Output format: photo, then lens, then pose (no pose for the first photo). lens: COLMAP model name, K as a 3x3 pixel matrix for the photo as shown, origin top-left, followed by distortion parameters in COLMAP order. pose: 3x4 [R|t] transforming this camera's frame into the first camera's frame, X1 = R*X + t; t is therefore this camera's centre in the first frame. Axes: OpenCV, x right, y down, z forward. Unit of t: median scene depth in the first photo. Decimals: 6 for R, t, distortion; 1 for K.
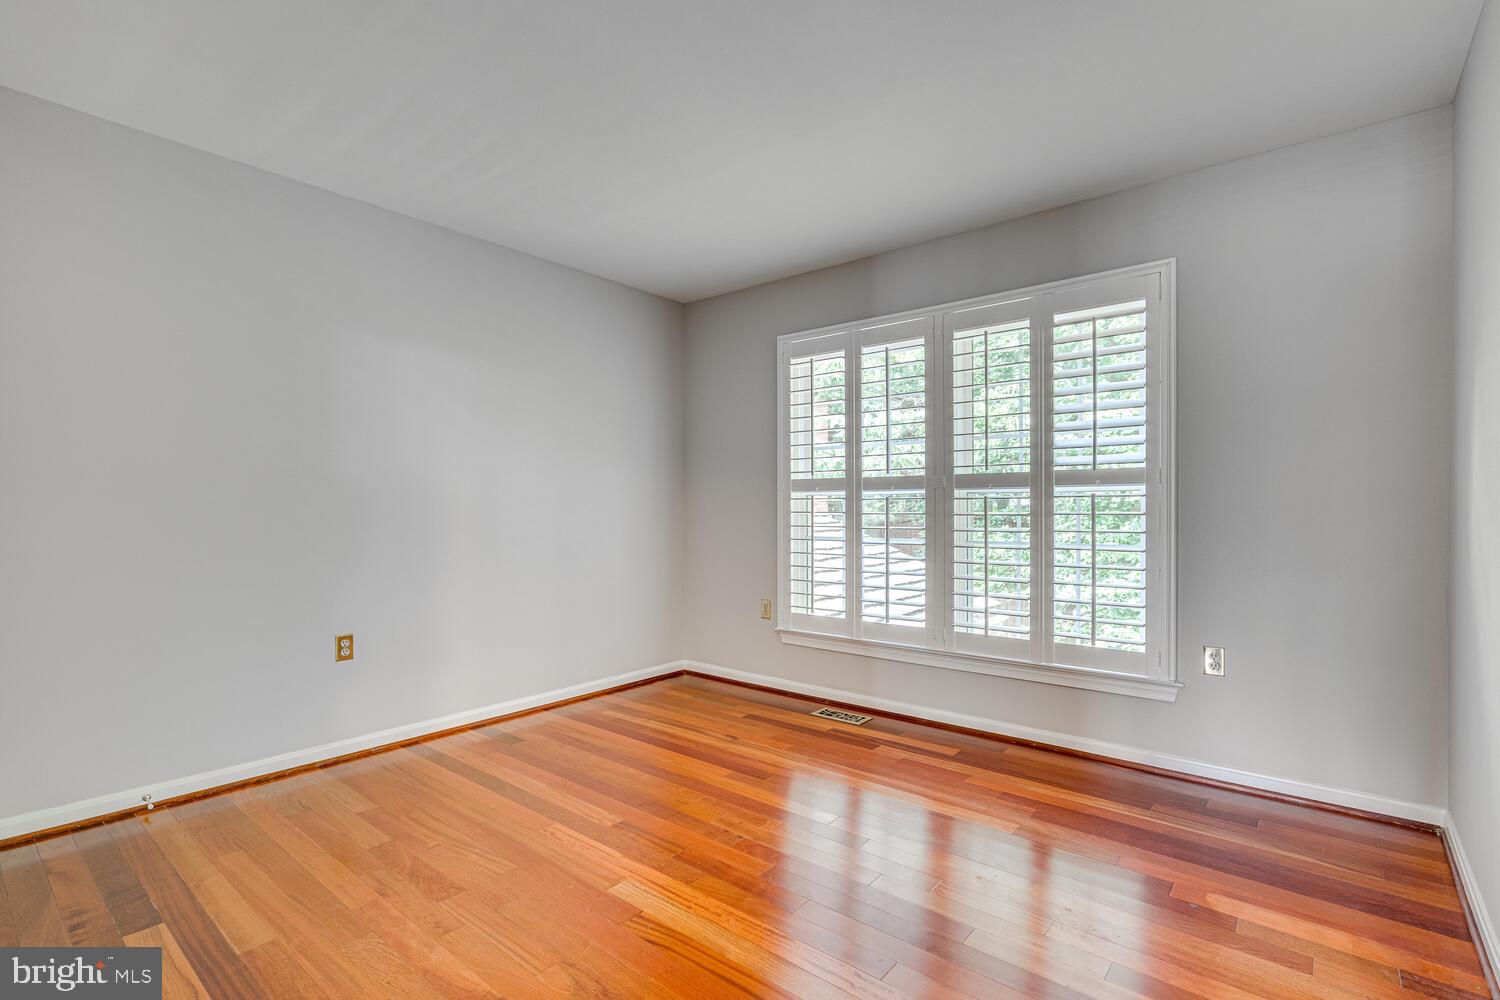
lens RADIAL K [[689.8, 0, 738.9], [0, 689.8, 507.1], [0, 0, 1]] dist [0.003535, 0.001326]
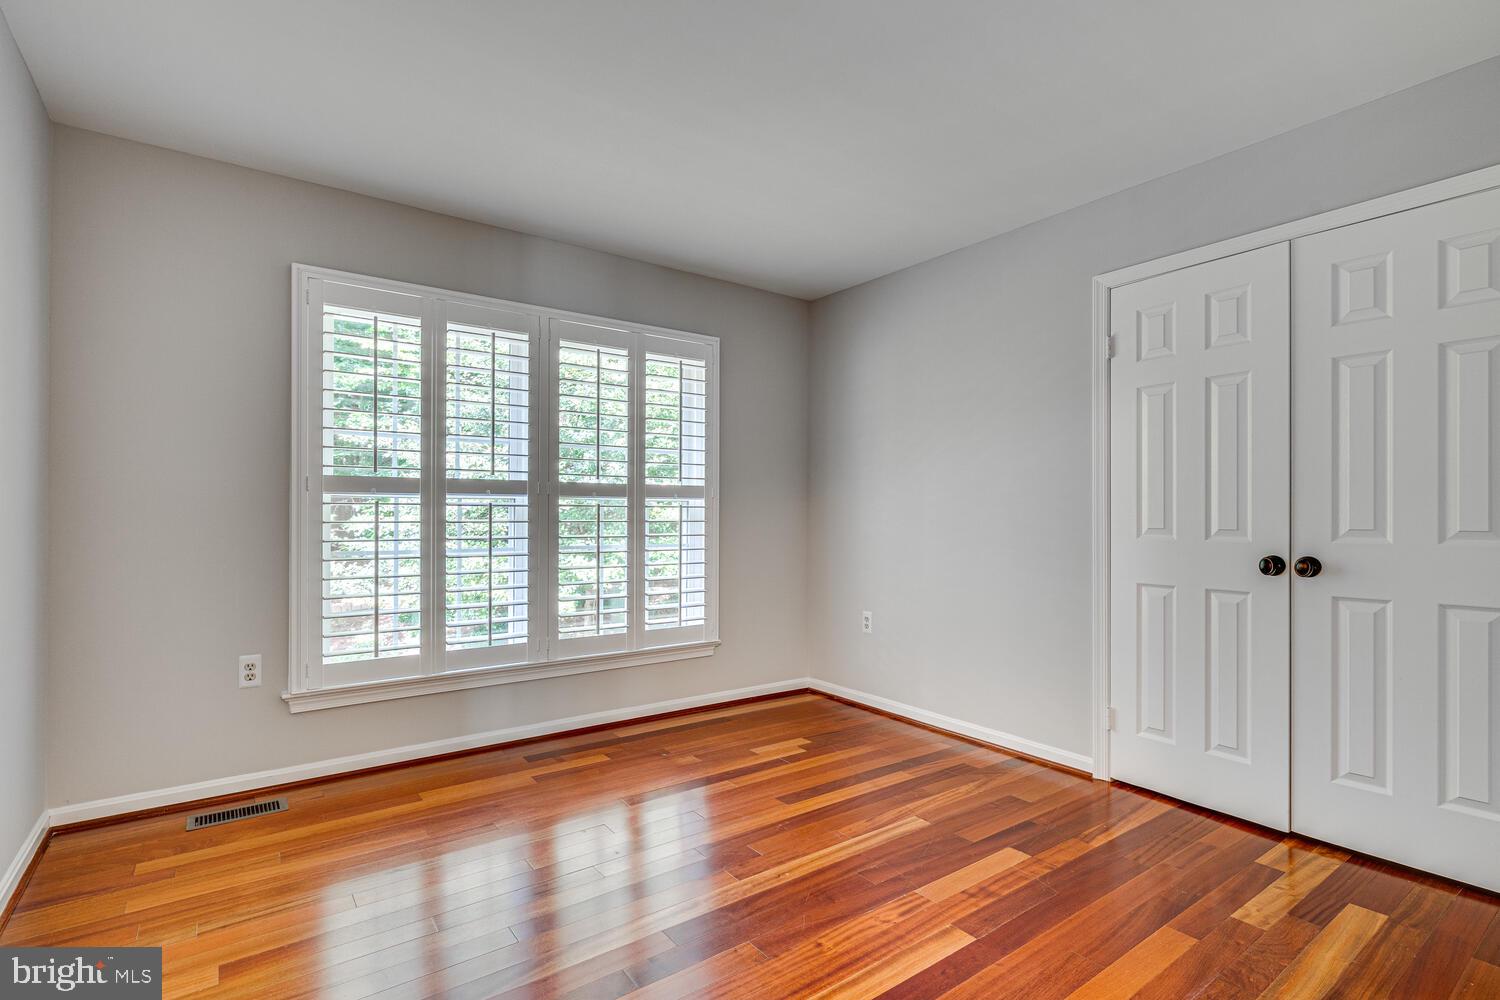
lens RADIAL K [[689.8, 0, 737.1], [0, 689.8, 504.6], [0, 0, 1]] dist [0.003535, 0.001326]
pose [[0.292656, 0.017580, 0.956056, -0.548950], [-0.004702, 0.999845, -0.016945, 0.000944], [-0.956206, 0.000464, 0.292694, 0.447768]]
